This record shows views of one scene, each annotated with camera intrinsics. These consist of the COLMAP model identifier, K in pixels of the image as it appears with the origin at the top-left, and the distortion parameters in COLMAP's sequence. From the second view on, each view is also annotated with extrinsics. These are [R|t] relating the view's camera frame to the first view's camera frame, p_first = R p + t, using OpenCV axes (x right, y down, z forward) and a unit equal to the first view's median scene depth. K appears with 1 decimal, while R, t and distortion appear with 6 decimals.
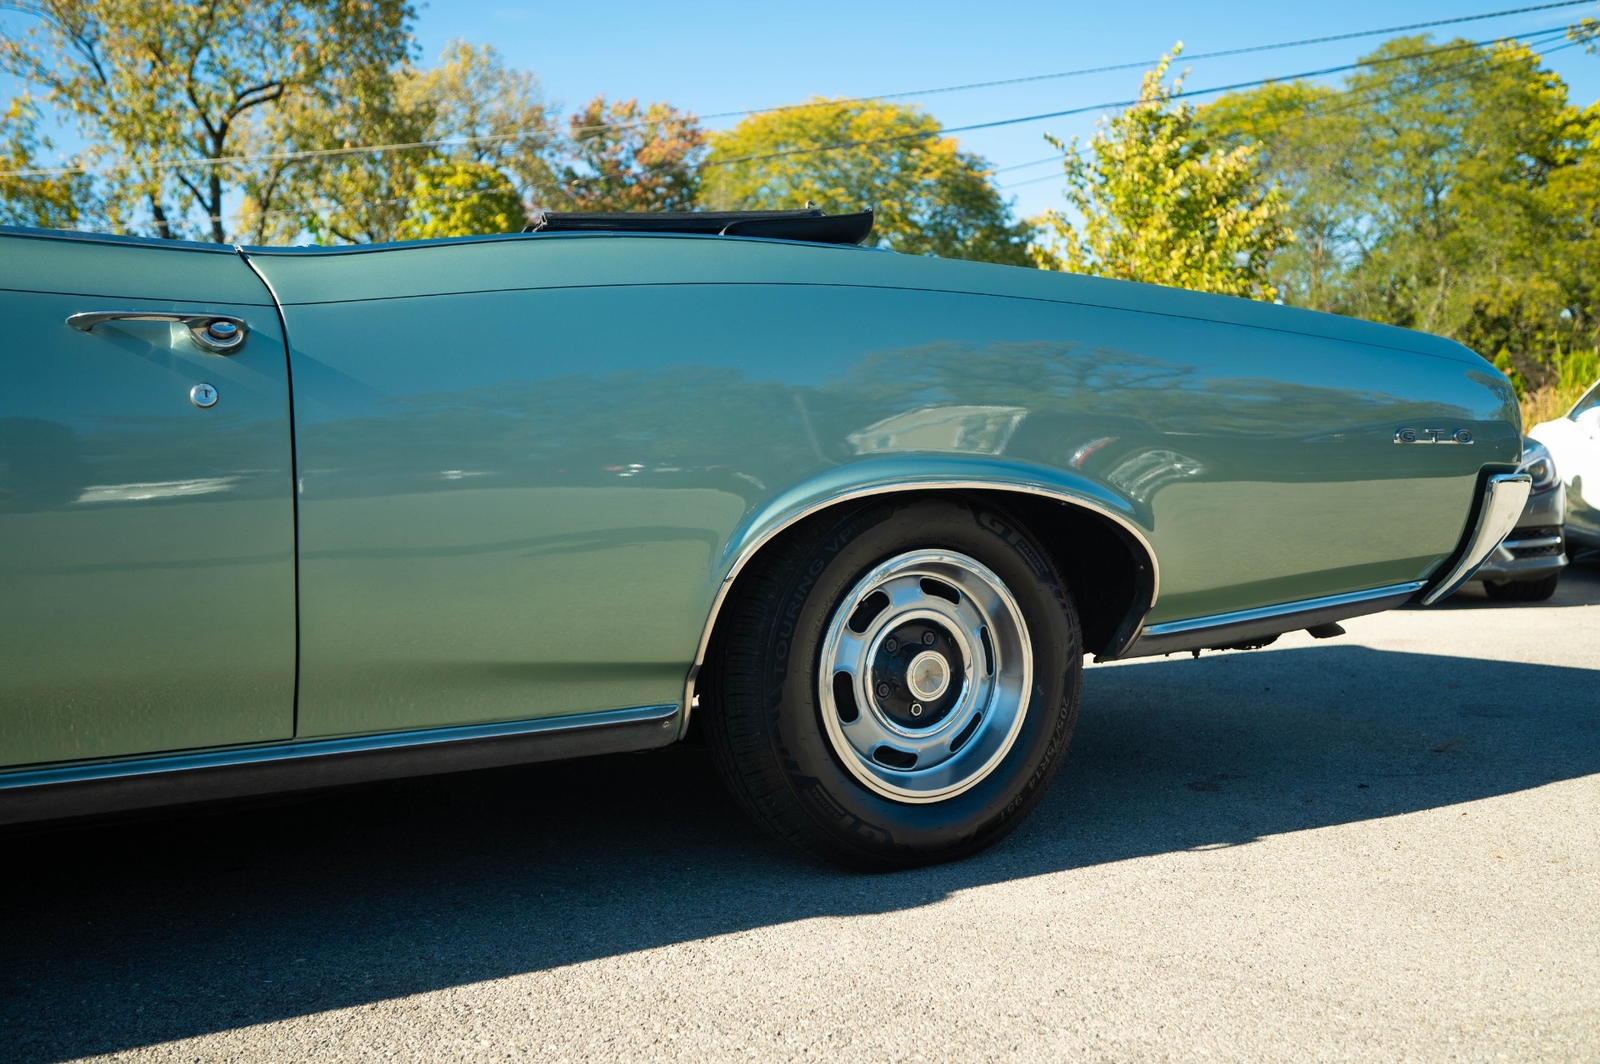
lens RADIAL K [[1379.0, 0, 811.2], [0, 1379.0, 532.9], [0, 0, 1]] dist [-0.001584, -0.002090]
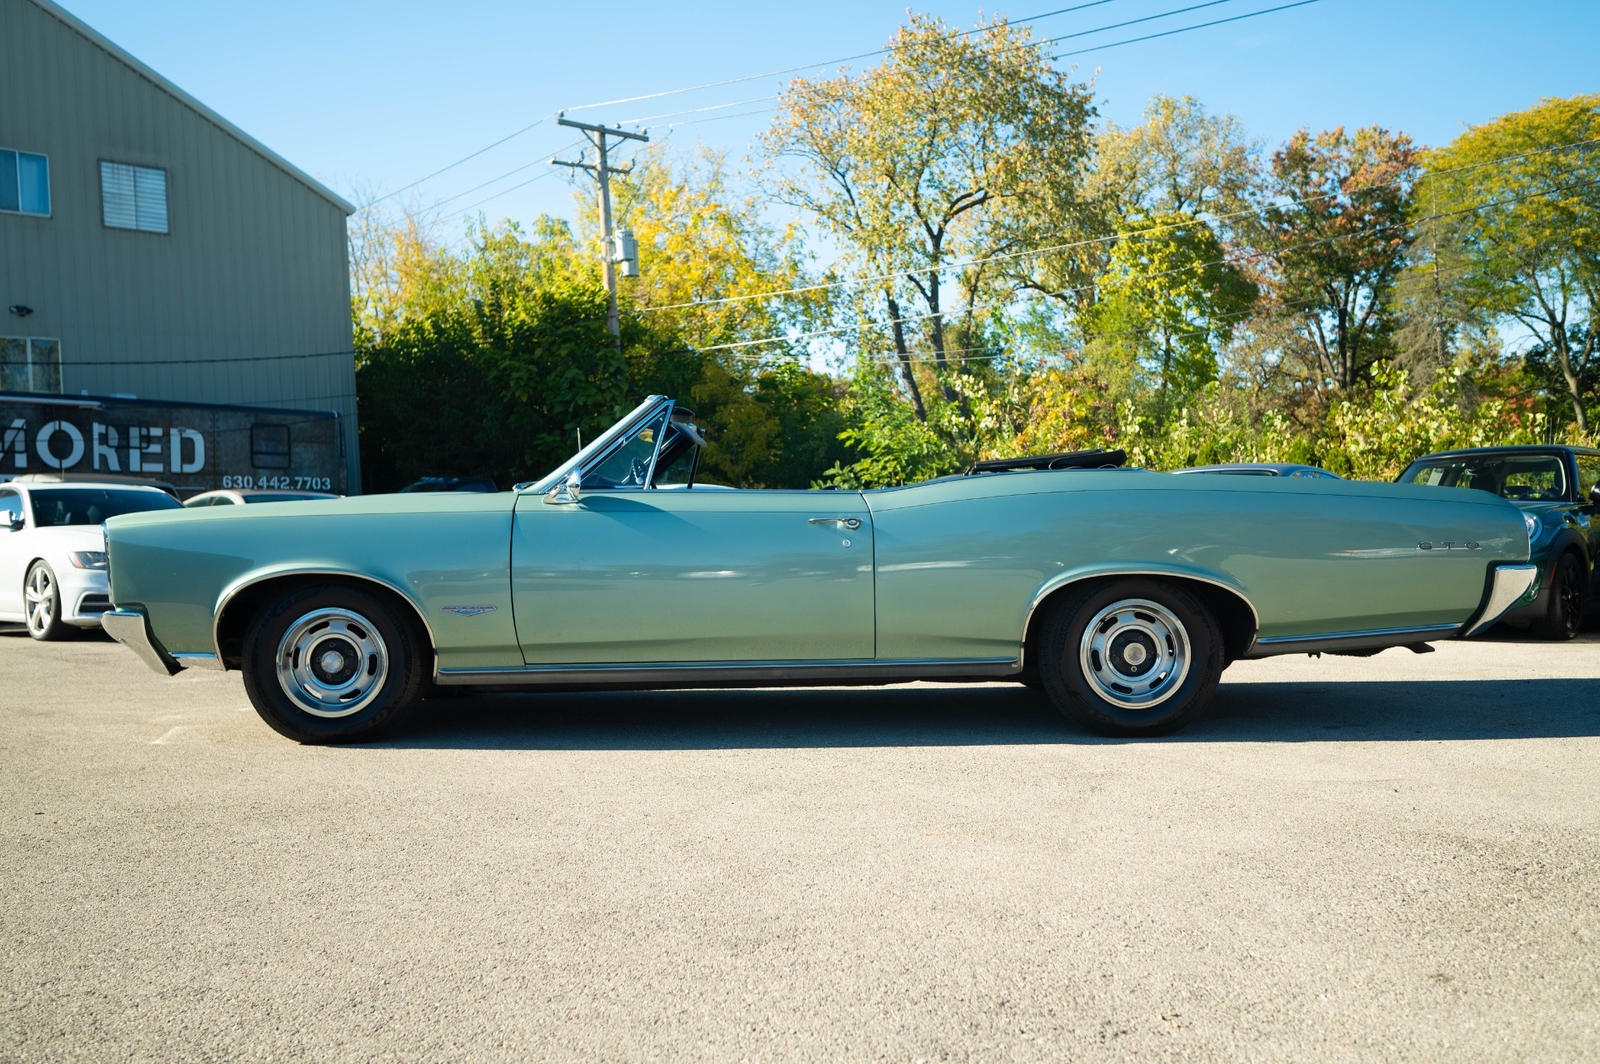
lens RADIAL K [[1379.0, 0, 811.2], [0, 1379.0, 532.9], [0, 0, 1]] dist [-0.001584, -0.002090]
pose [[0.875467, 0.002498, -0.483272, 0.053426], [-0.014746, 0.999659, -0.021546, -0.003020], [0.483053, 0.025990, 0.875205, -0.094787]]
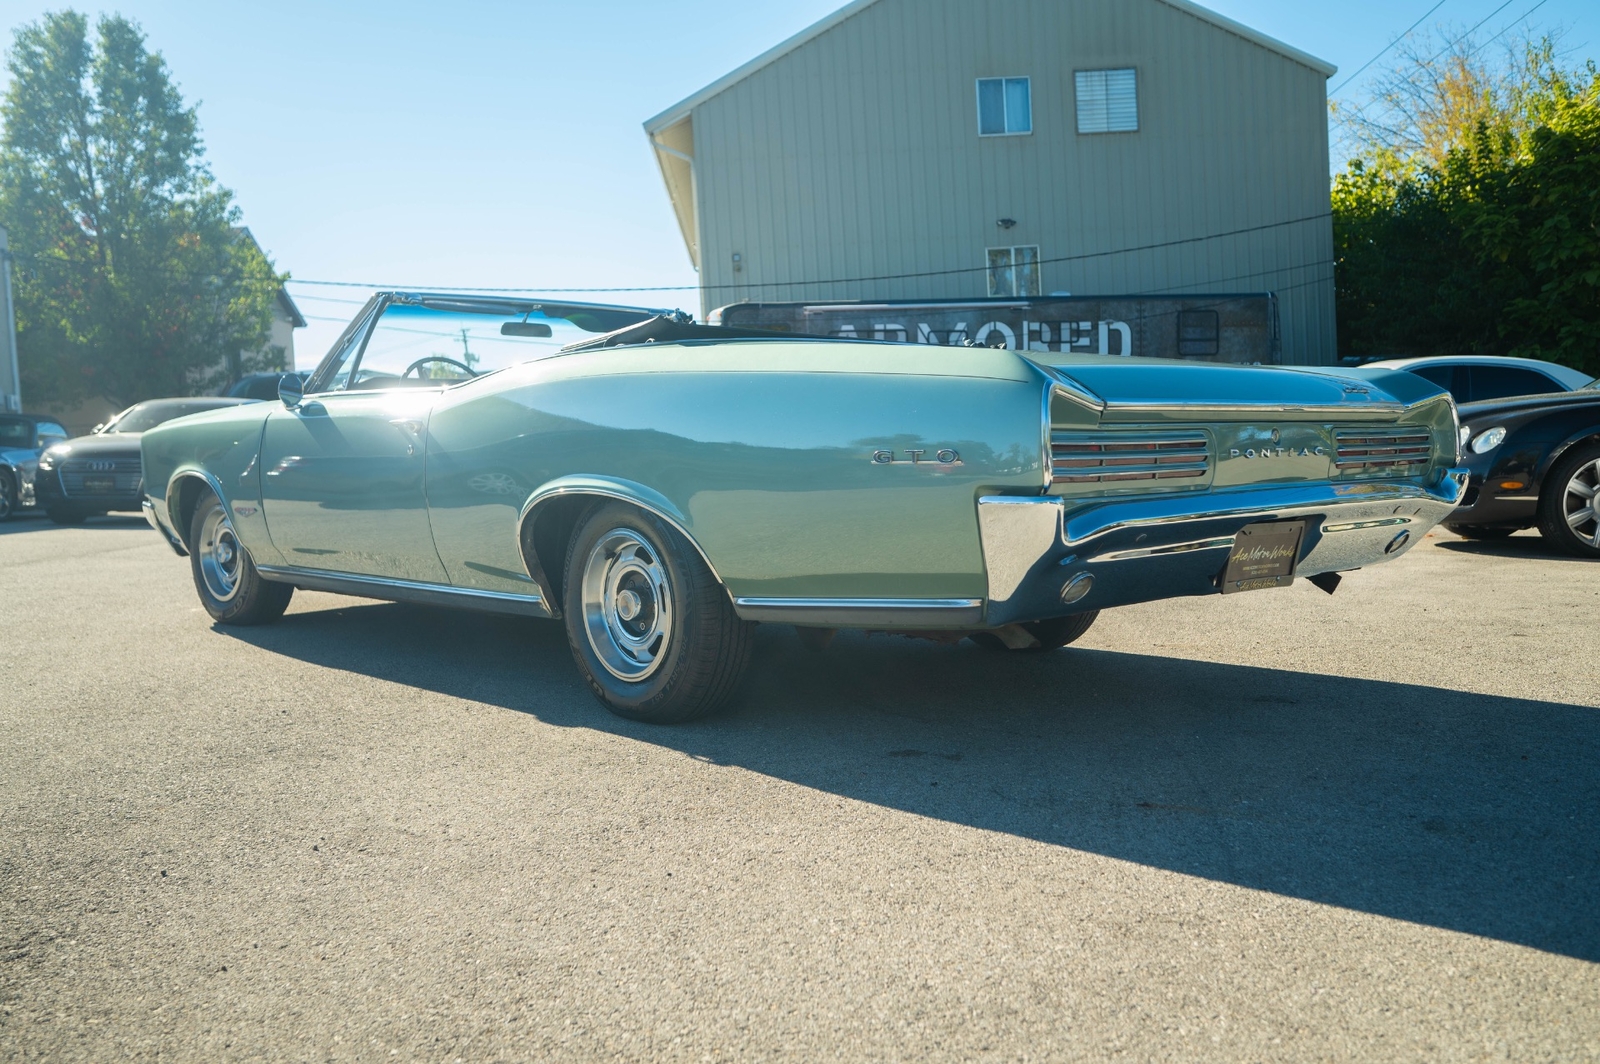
lens RADIAL K [[1379.0, 0, 811.2], [0, 1379.0, 532.9], [0, 0, 1]] dist [-0.001584, -0.002090]
pose [[0.240286, 0.075566, -0.967756, 0.126723], [-0.011997, 0.997120, 0.074880, -0.007956], [0.970628, -0.006382, 0.240500, 0.060075]]
